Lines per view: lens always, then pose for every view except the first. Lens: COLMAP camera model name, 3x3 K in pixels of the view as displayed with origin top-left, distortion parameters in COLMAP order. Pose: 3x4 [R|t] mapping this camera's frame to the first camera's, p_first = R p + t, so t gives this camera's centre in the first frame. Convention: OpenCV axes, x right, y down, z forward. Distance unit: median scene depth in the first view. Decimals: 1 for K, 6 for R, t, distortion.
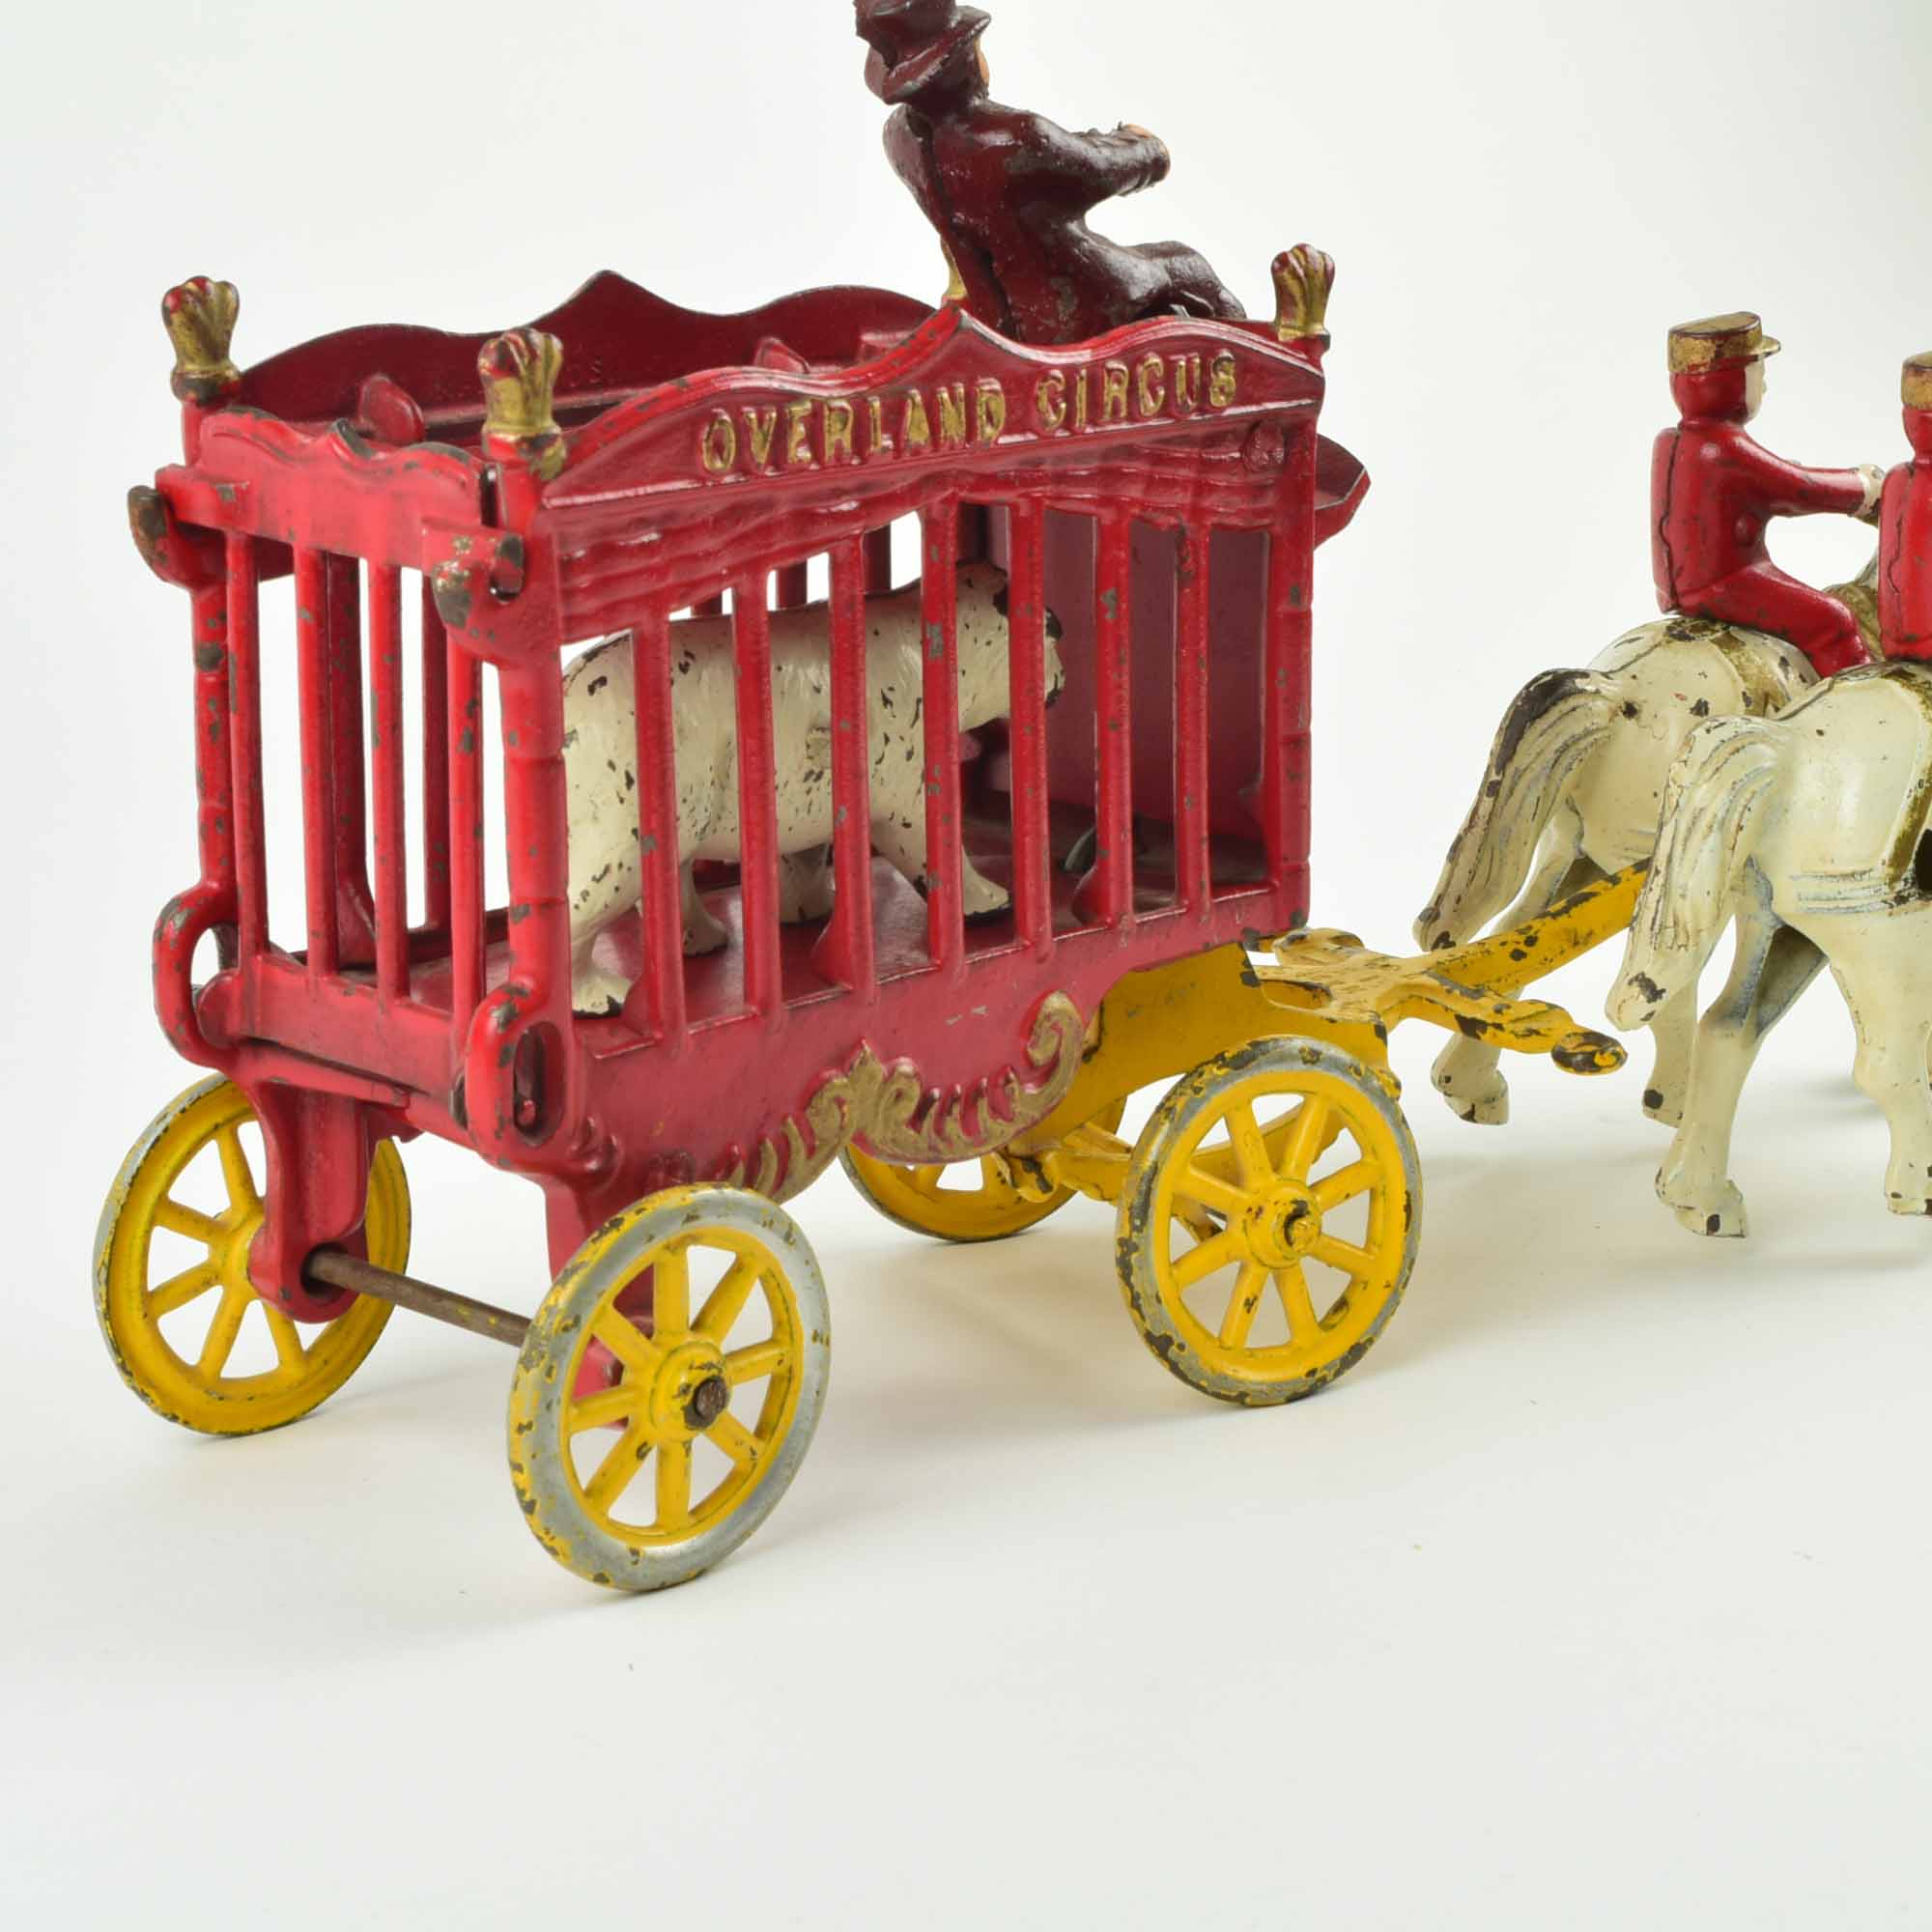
lens RADIAL K [[4583.7, 0, 966.0], [0, 4583.7, 966.0], [0, 0, 1]] dist [-0.059088, 0.248901]
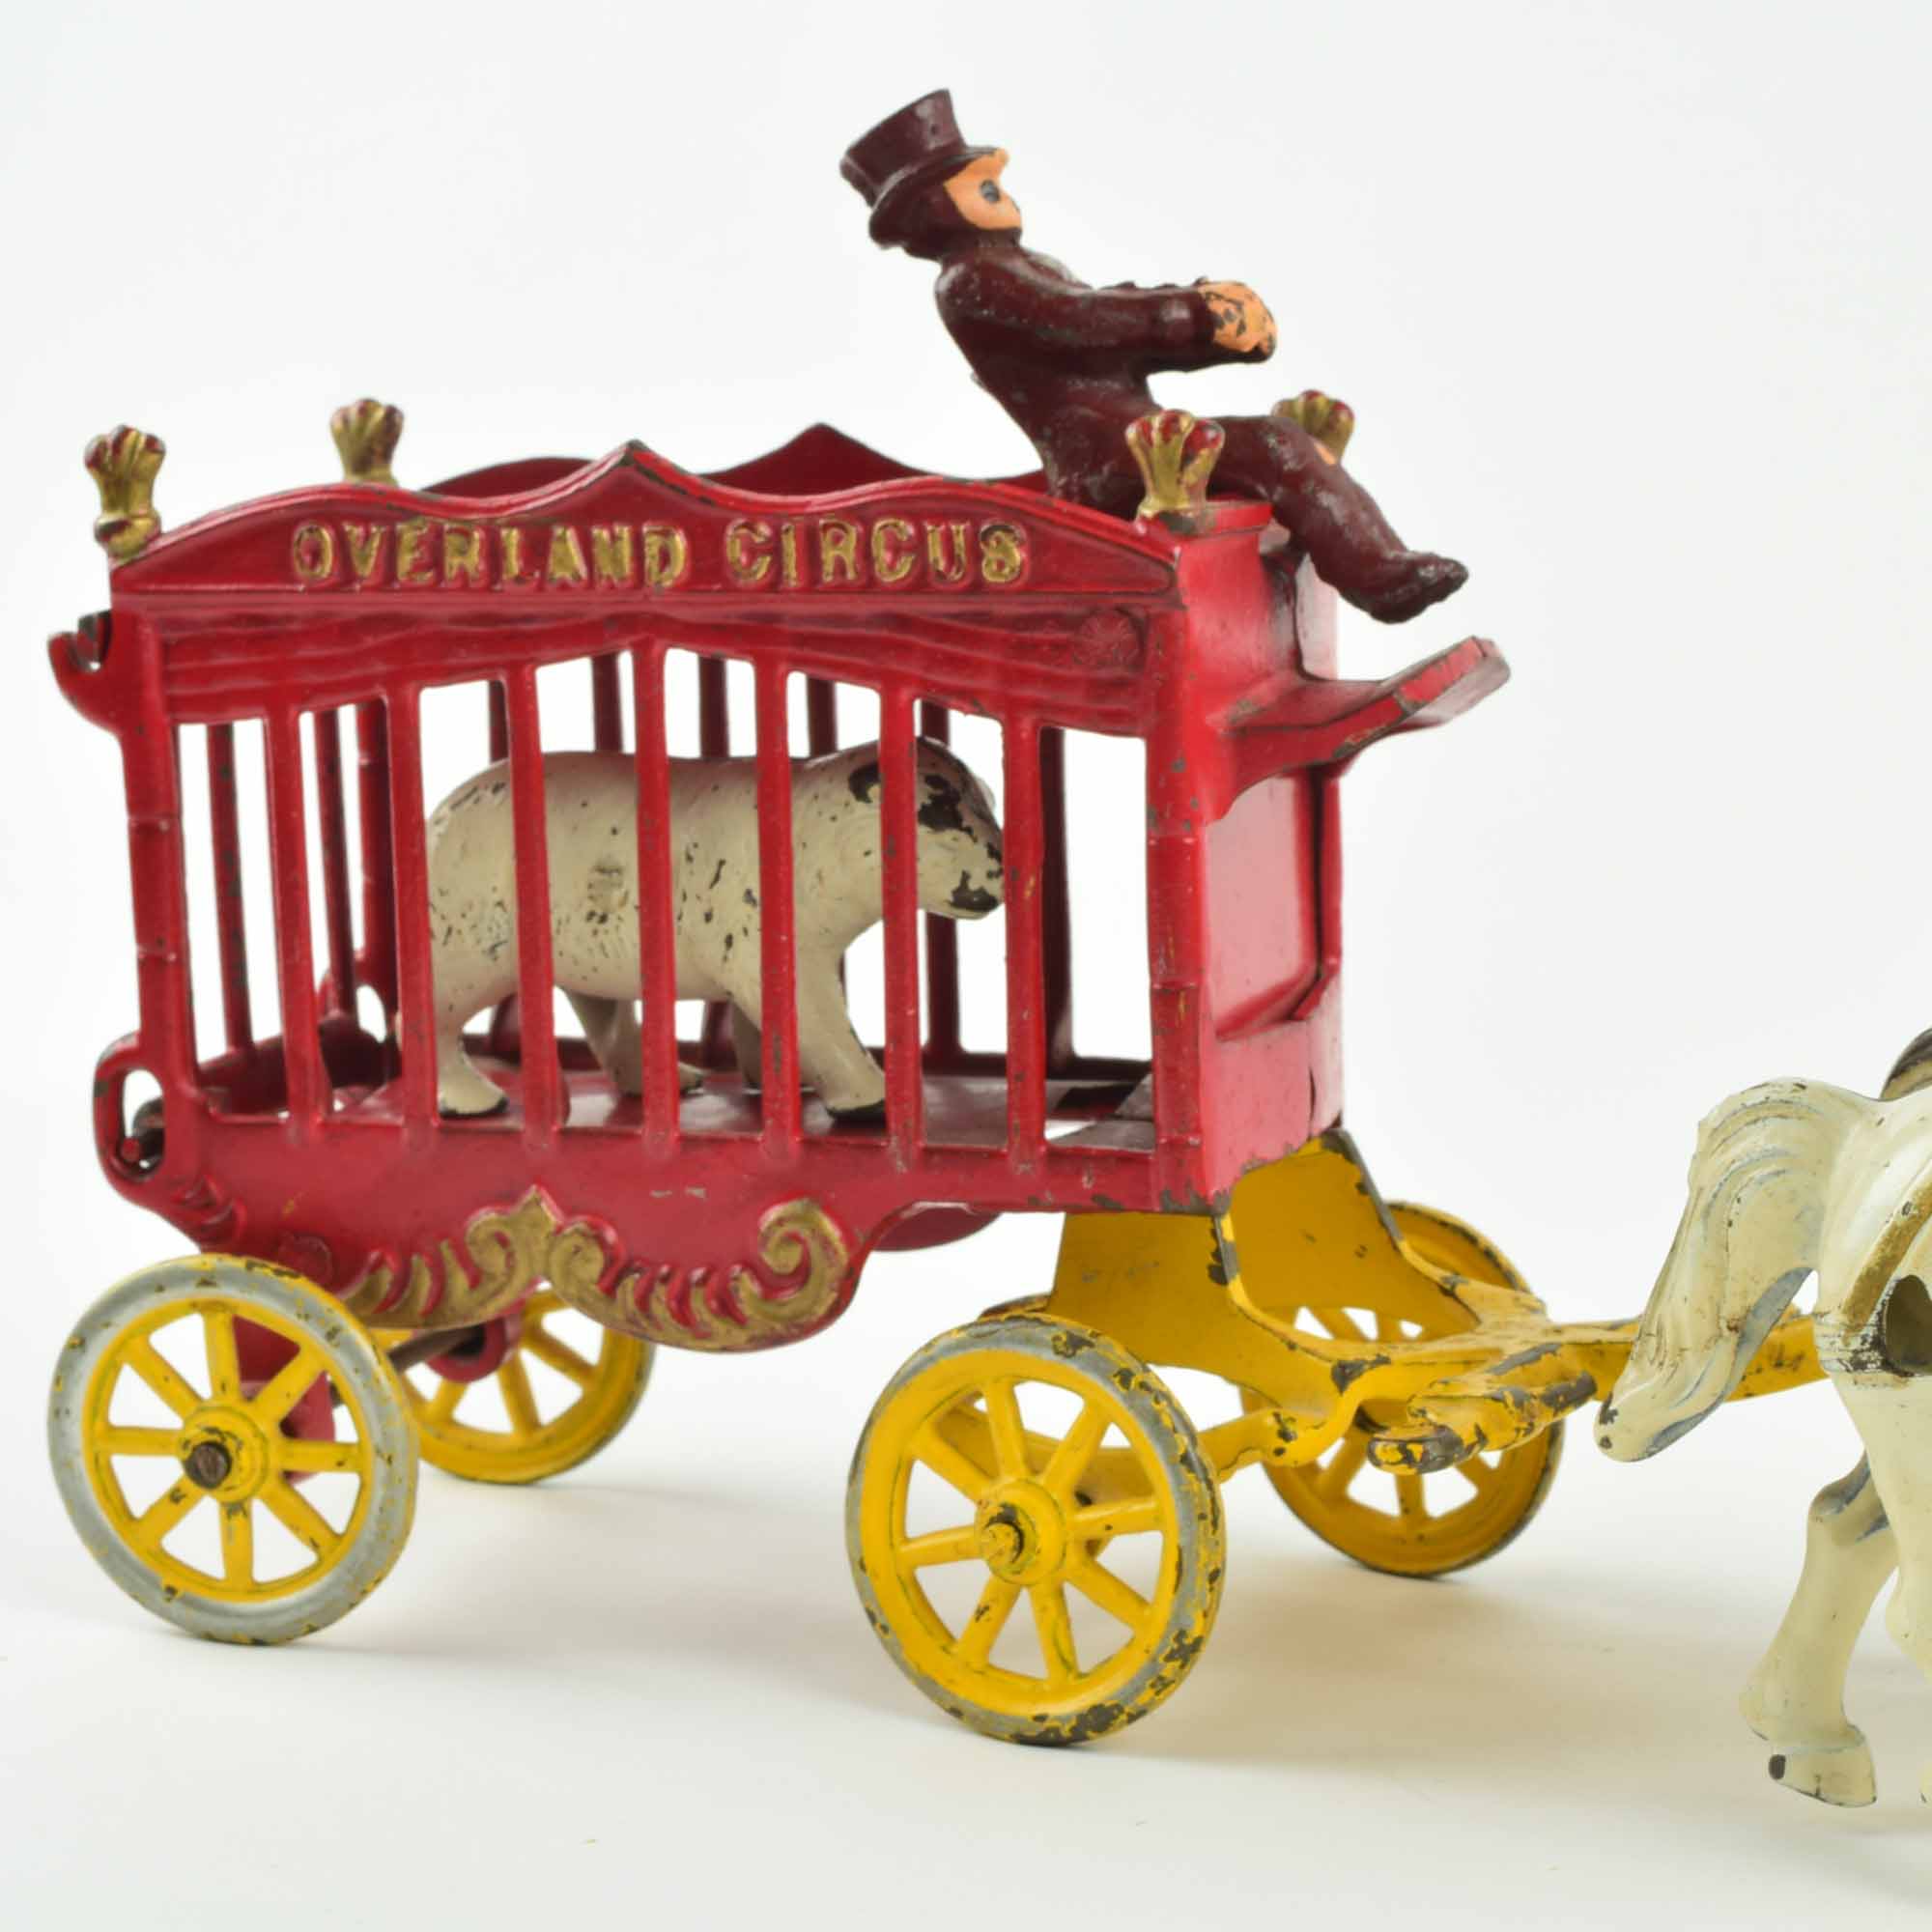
lens RADIAL K [[4610.5, 0, 966.0], [0, 4610.5, 966.0], [0, 0, 1]] dist [0.020711, -0.221357]
pose [[0.434710, 0.126325, -0.891666, 0.860698], [-0.198841, 0.979141, 0.041778, -0.085902], [0.878345, 0.159138, 0.450761, 0.606619]]
